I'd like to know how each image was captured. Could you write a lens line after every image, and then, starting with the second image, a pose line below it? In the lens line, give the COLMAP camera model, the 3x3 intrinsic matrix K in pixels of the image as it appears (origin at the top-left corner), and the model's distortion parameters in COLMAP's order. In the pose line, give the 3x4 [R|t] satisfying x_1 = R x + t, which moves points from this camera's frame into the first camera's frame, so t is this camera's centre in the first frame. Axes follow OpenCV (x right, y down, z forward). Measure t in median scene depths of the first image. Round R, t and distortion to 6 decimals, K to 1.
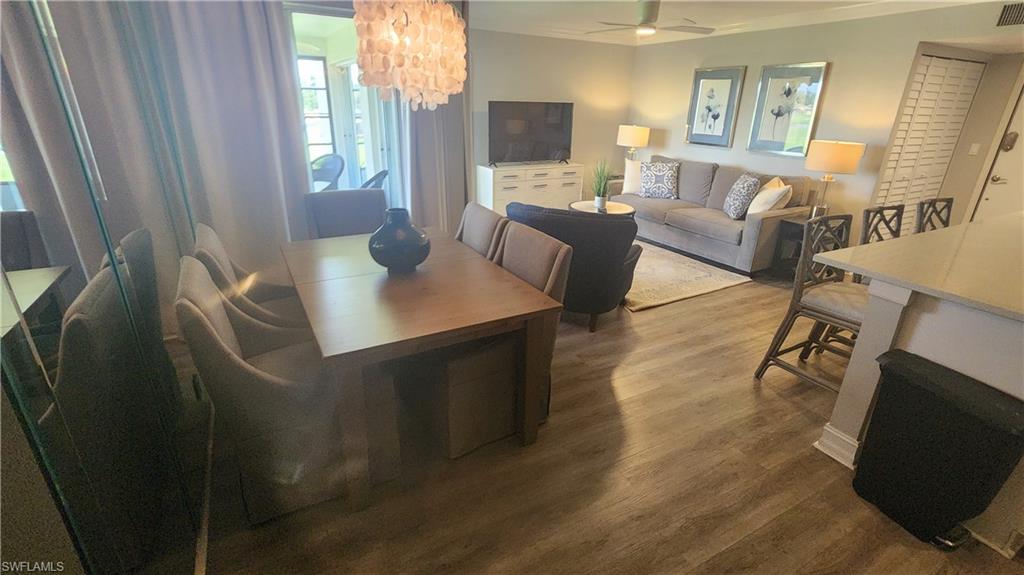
lens RADIAL K [[465.5, 0, 516.9], [0, 465.5, 284.6], [0, 0, 1]] dist [-0.001141, 0.000979]
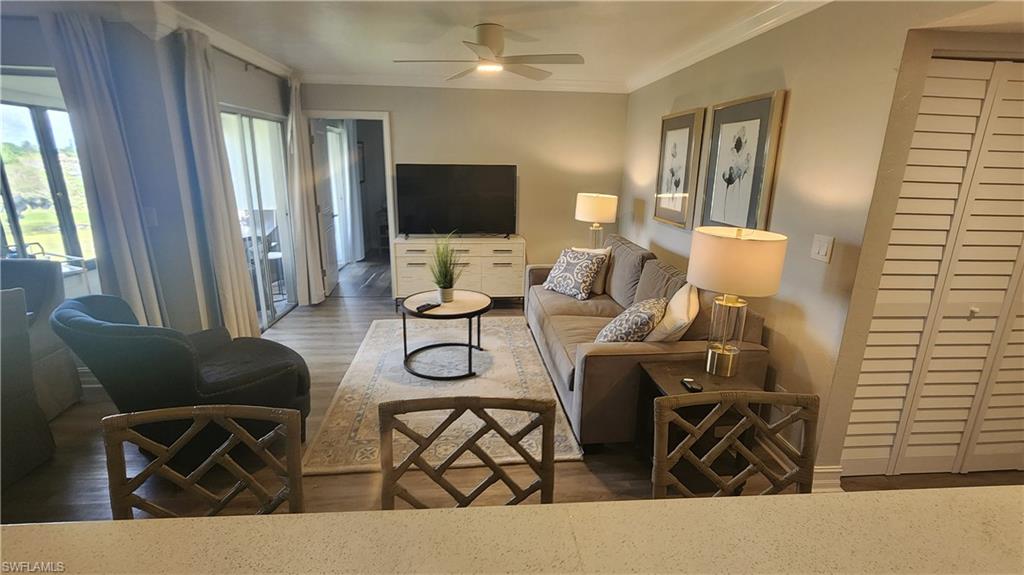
lens RADIAL K [[466.8, 0, 517.0], [0, 466.8, 284.9], [0, 0, 1]] dist [-0.001977, 0.001214]
pose [[0.910605, 0.095124, -0.402181, 0.570113], [-0.145601, 0.984598, -0.096789, -0.135843], [0.386779, 0.146694, 0.910430, 0.368127]]
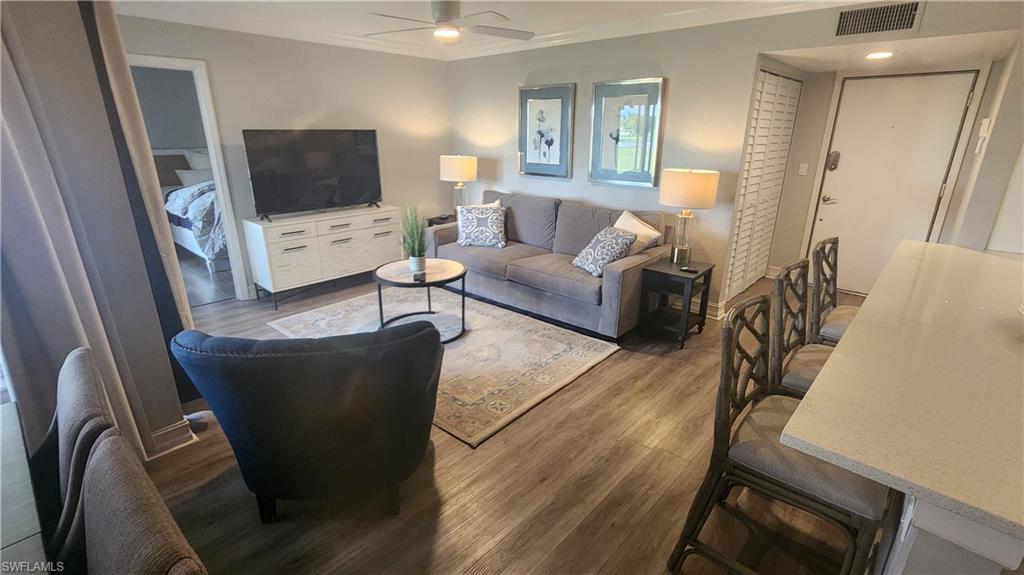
lens RADIAL K [[465.5, 0, 516.9], [0, 465.5, 284.6], [0, 0, 1]] dist [-0.001141, 0.000979]
pose [[0.949863, -0.115445, 0.290575, 0.110094], [0.129541, 0.991130, -0.029686, -0.101391], [-0.284570, 0.065839, 0.956392, 0.259852]]
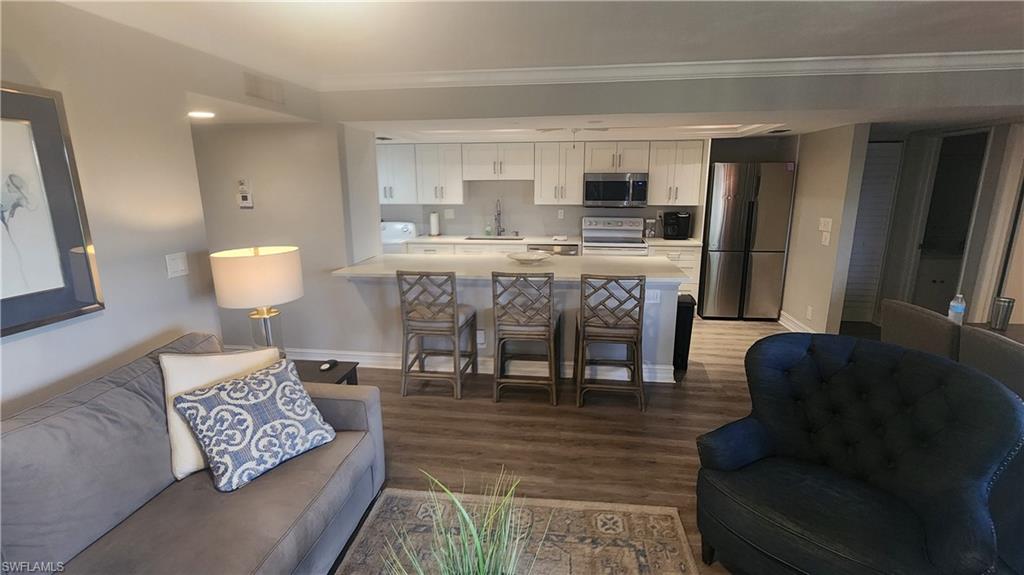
lens RADIAL K [[466.8, 0, 517.0], [0, 466.8, 284.9], [0, 0, 1]] dist [-0.001977, 0.001214]
pose [[-0.795929, -0.148562, 0.586878, 0.074452], [0.210265, 0.841233, 0.498112, -0.412332], [-0.567702, 0.519862, -0.638325, 1.014797]]
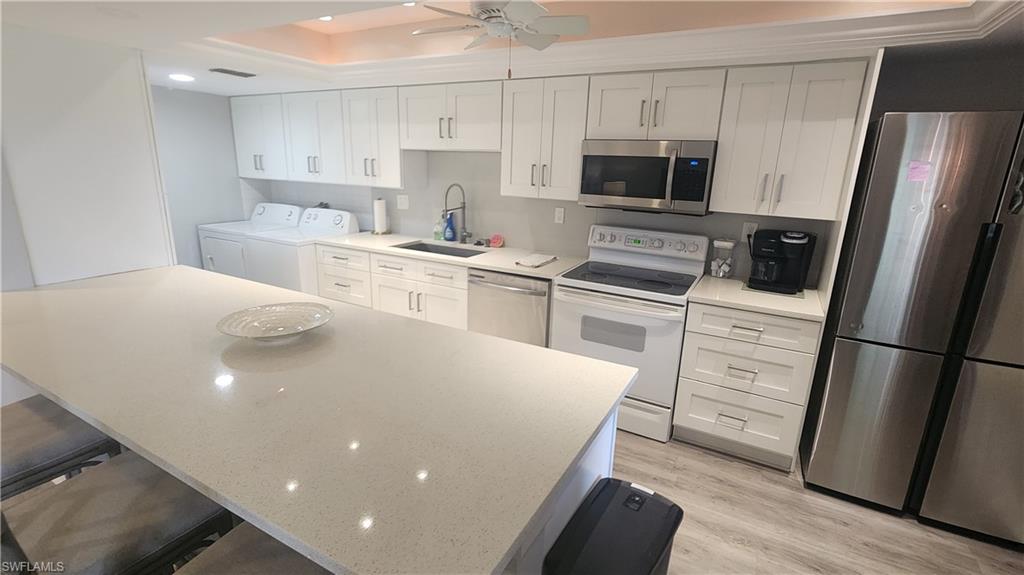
lens RADIAL K [[465.5, 0, 516.9], [0, 465.5, 284.6], [0, 0, 1]] dist [-0.001141, 0.000979]
pose [[-0.526228, -0.252932, 0.811856, 0.184722], [0.272954, 0.853972, 0.442976, -0.161193], [-0.805345, 0.454706, -0.380345, 0.412576]]
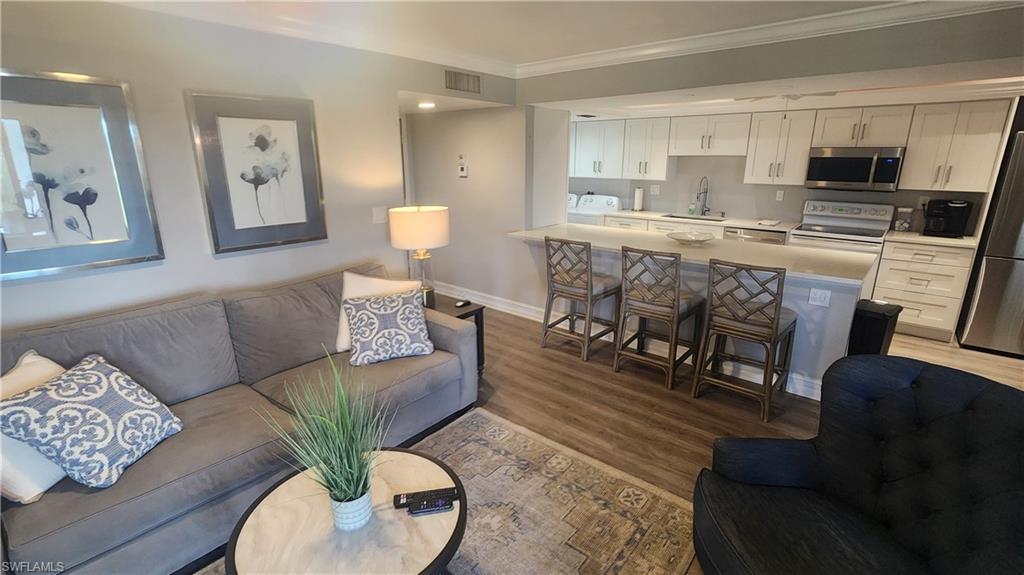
lens RADIAL K [[465.5, 0, 516.9], [0, 465.5, 284.6], [0, 0, 1]] dist [-0.001141, 0.000979]
pose [[-0.340858, -0.270308, 0.900416, -0.082604], [0.337553, 0.858715, 0.385572, -0.371200], [-0.877424, 0.435364, -0.201456, 0.898077]]
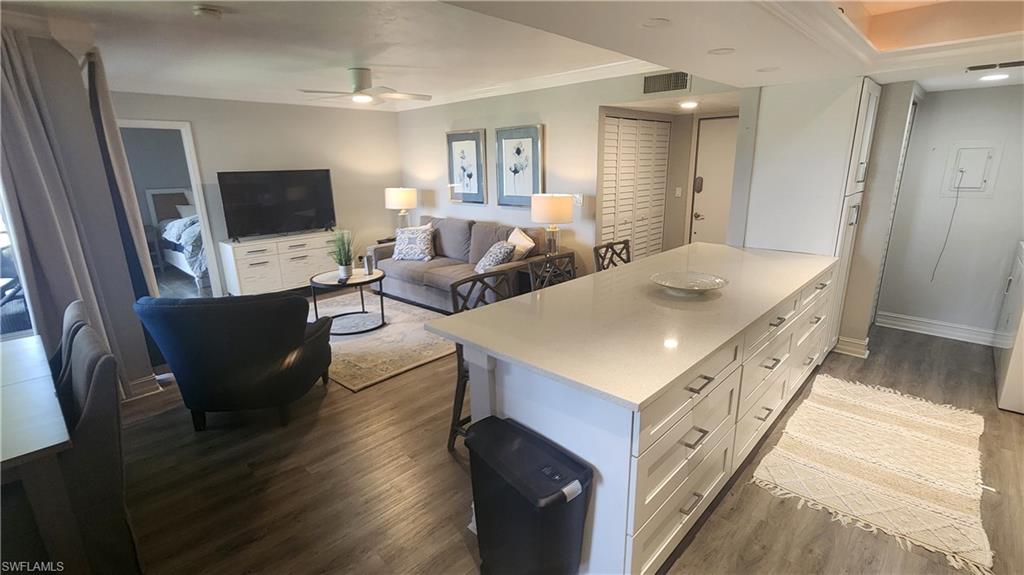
lens RADIAL K [[465.5, 0, 516.9], [0, 465.5, 284.6], [0, 0, 1]] dist [-0.001141, 0.000979]
pose [[0.954636, -0.115812, 0.274333, 0.245123], [0.146613, 0.984669, -0.094504, -0.010687], [-0.259182, 0.130438, 0.956980, 0.015752]]
